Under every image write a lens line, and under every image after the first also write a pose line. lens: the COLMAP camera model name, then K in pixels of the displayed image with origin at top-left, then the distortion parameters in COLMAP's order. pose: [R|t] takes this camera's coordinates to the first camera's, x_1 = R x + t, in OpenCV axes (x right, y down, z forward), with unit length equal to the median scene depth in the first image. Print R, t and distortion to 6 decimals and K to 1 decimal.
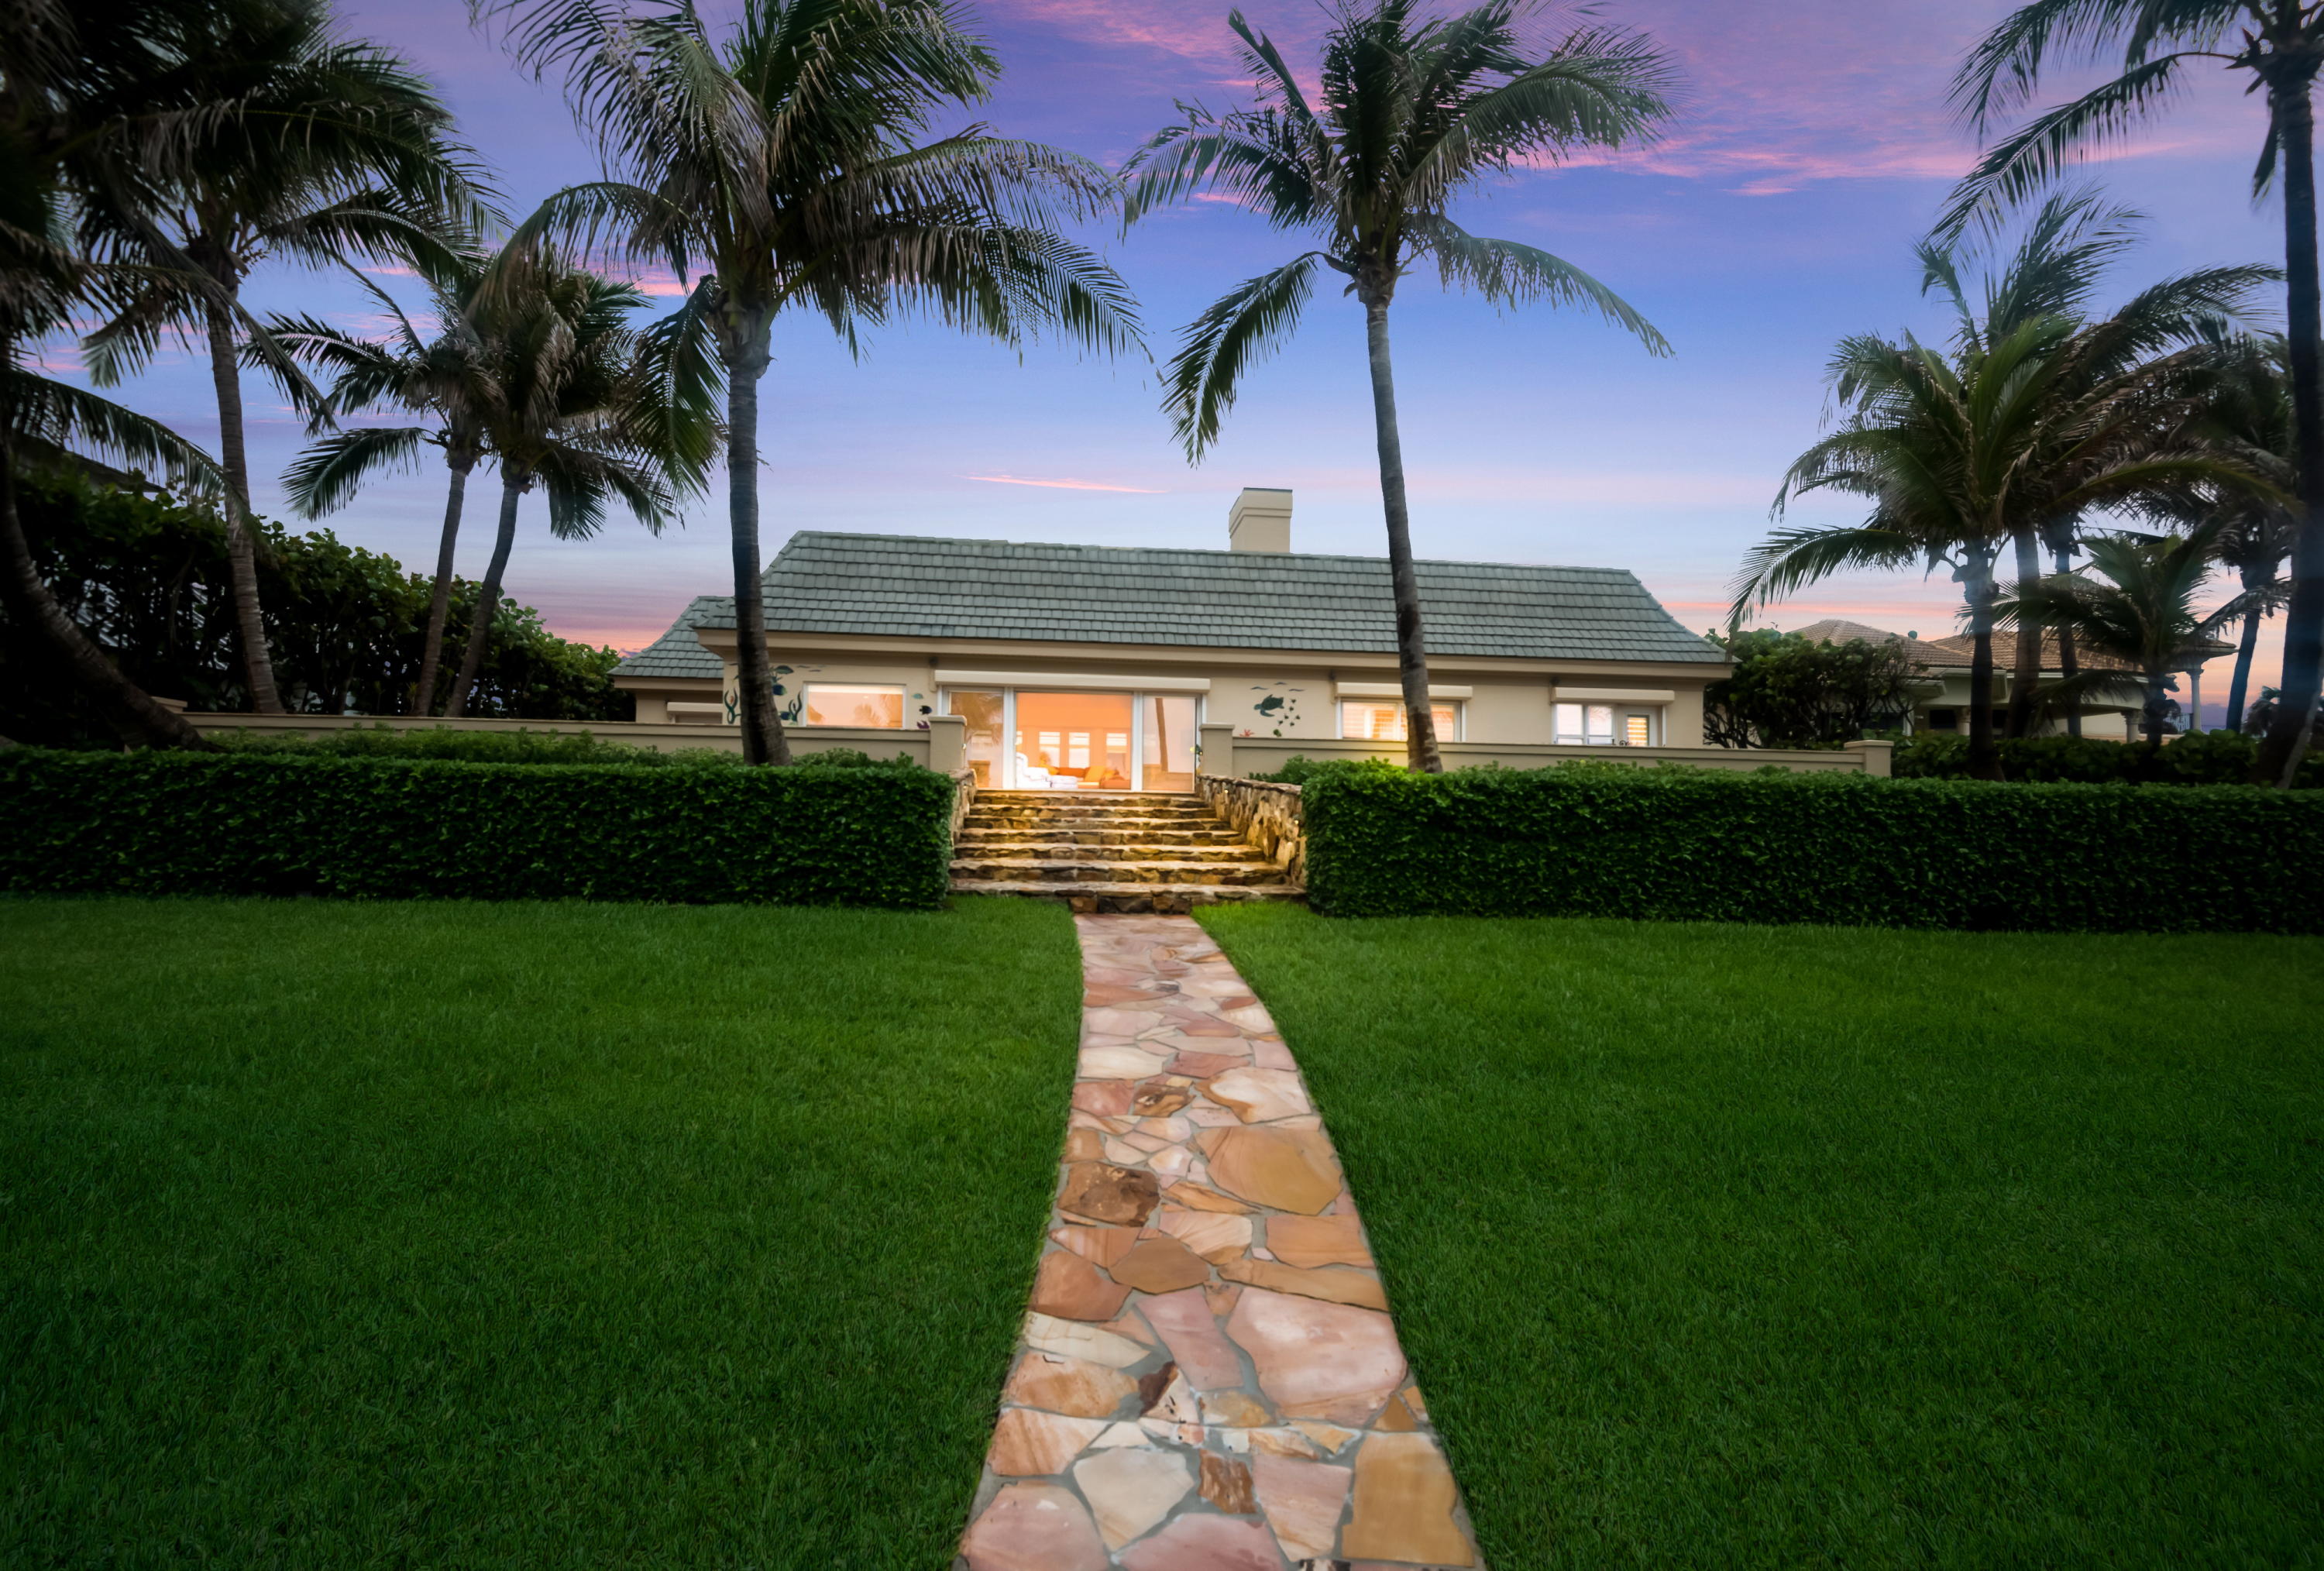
lens RADIAL K [[1087.9, 0, 1162.2], [0, 1087.9, 740.7], [0, 0, 1]] dist [-0.007200, -0.009190]
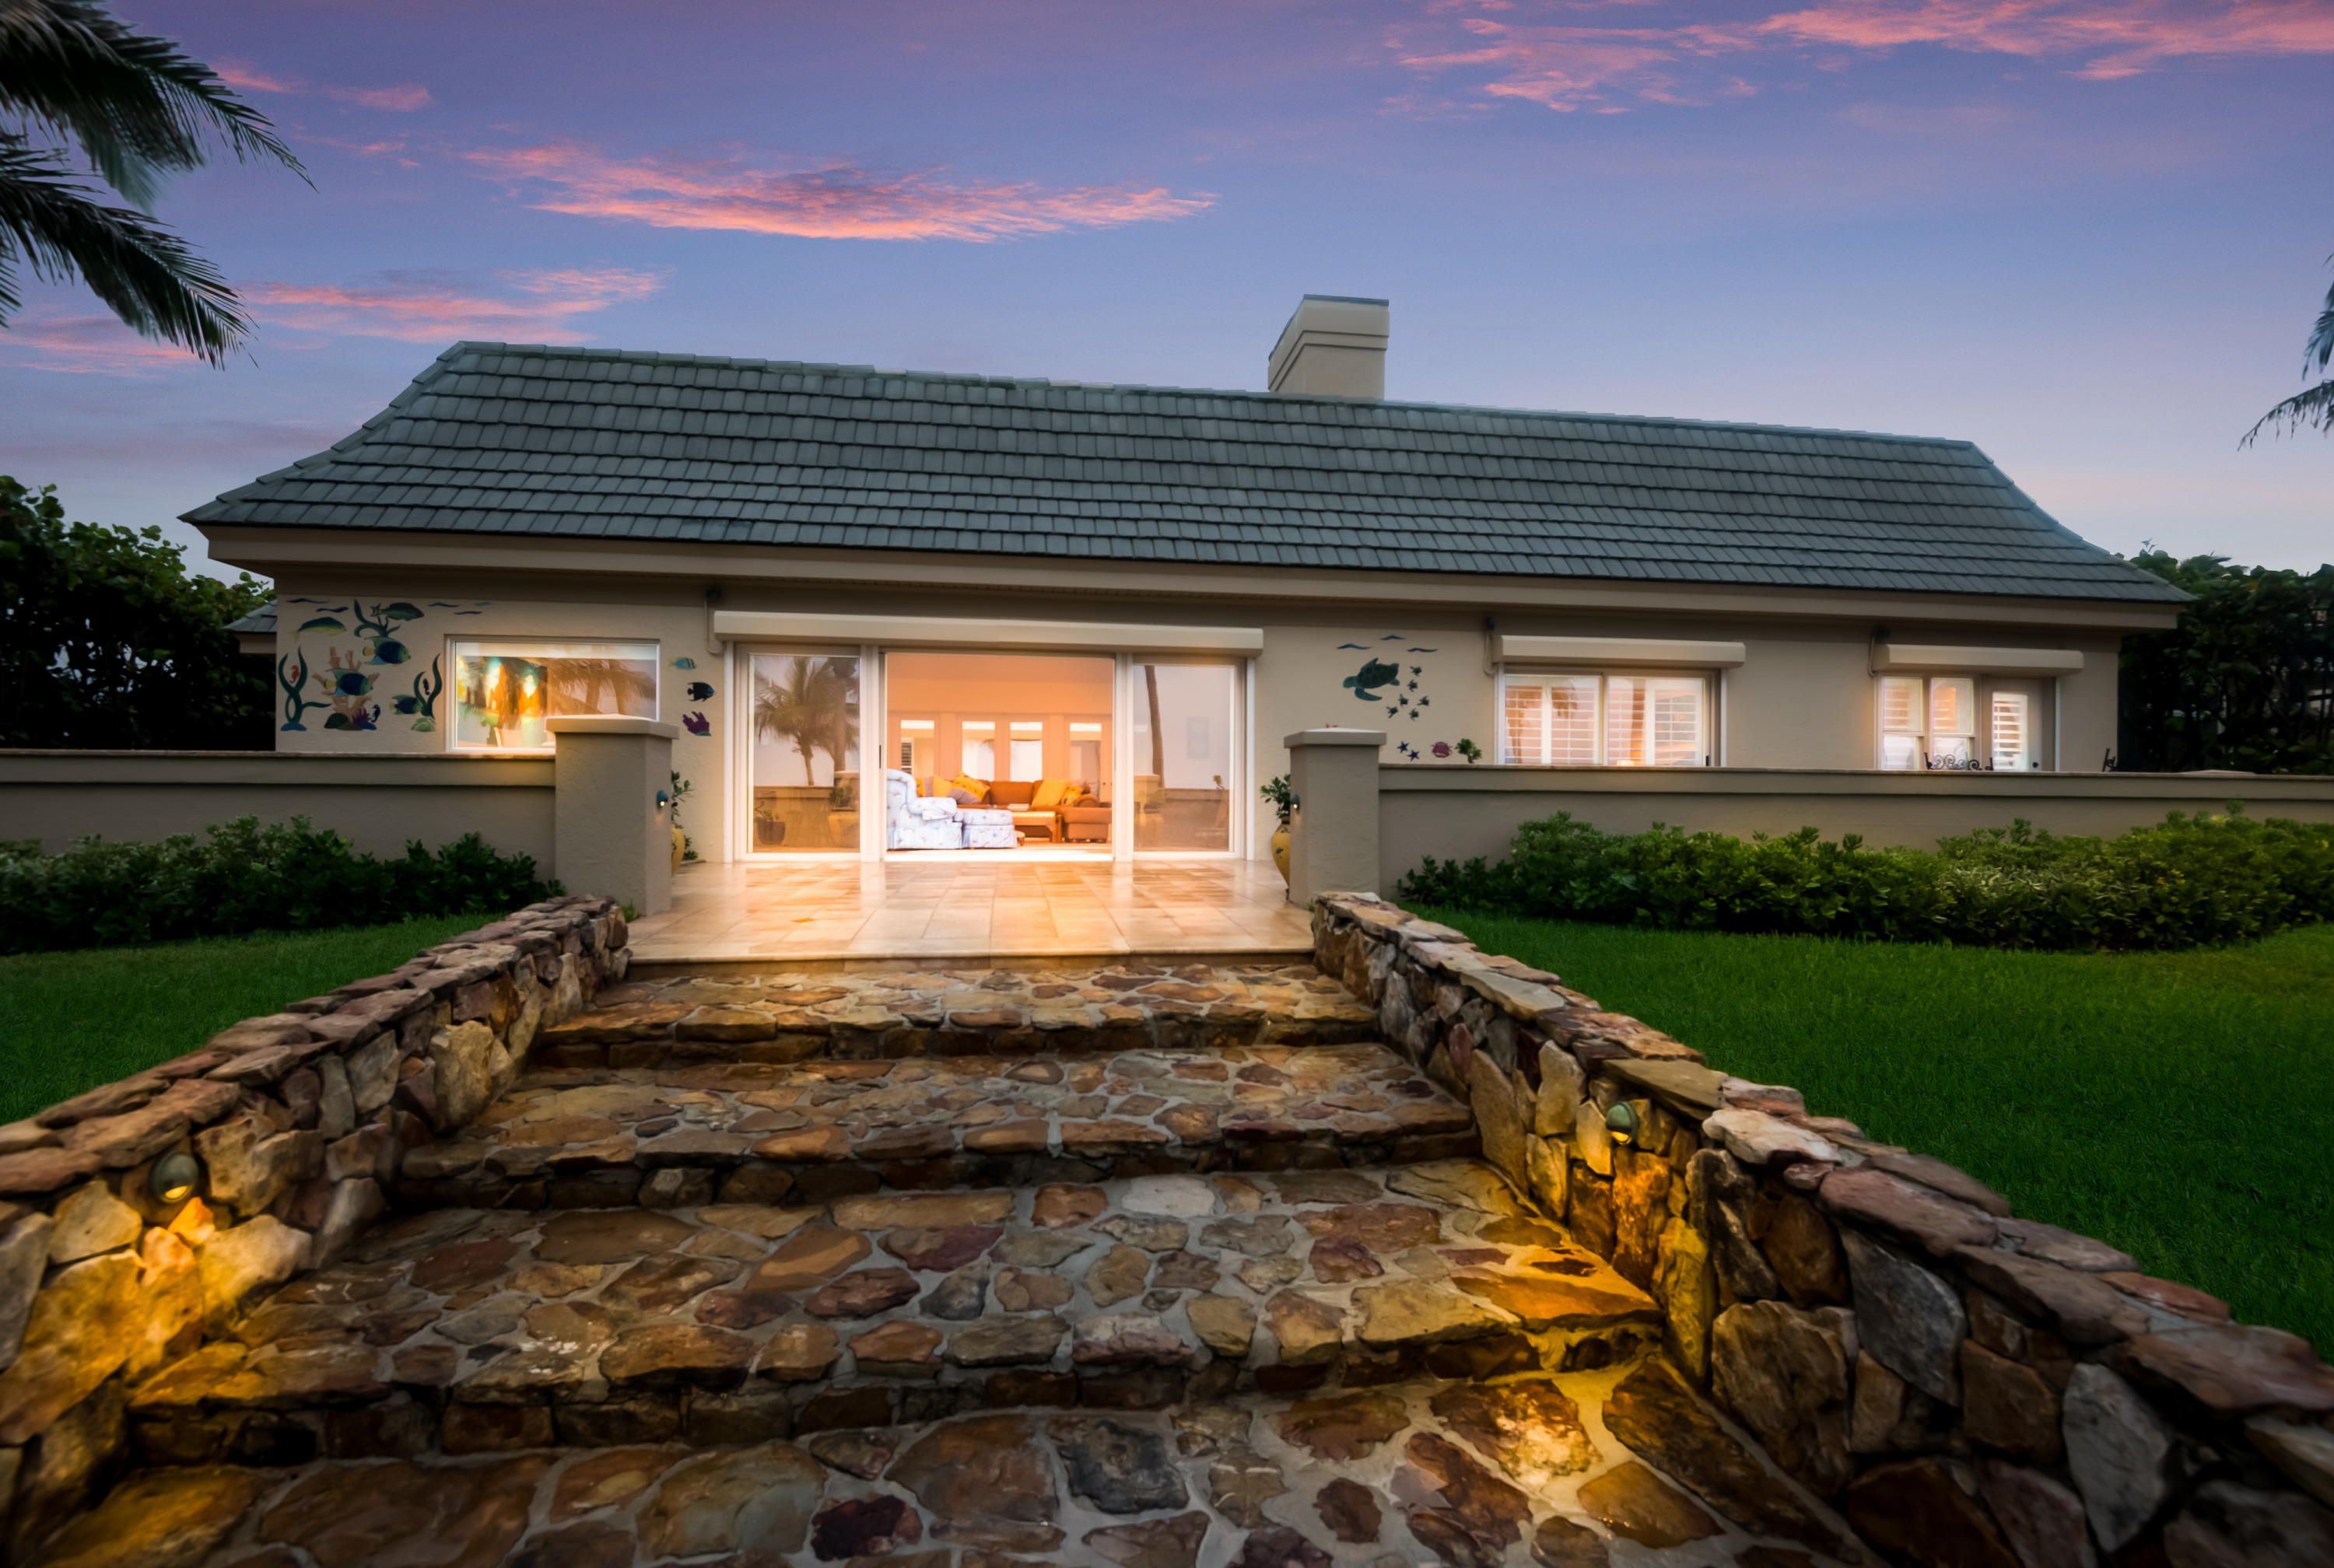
lens RADIAL K [[1092.5, 0, 1156.6], [0, 1092.5, 764.0], [0, 0, 1]] dist [-0.007200, -0.009190]
pose [[0.999763, -0.005335, 0.021085, -0.017366], [0.004314, 0.998829, 0.048184, -0.017157], [-0.021317, -0.048082, 0.998616, 0.465156]]
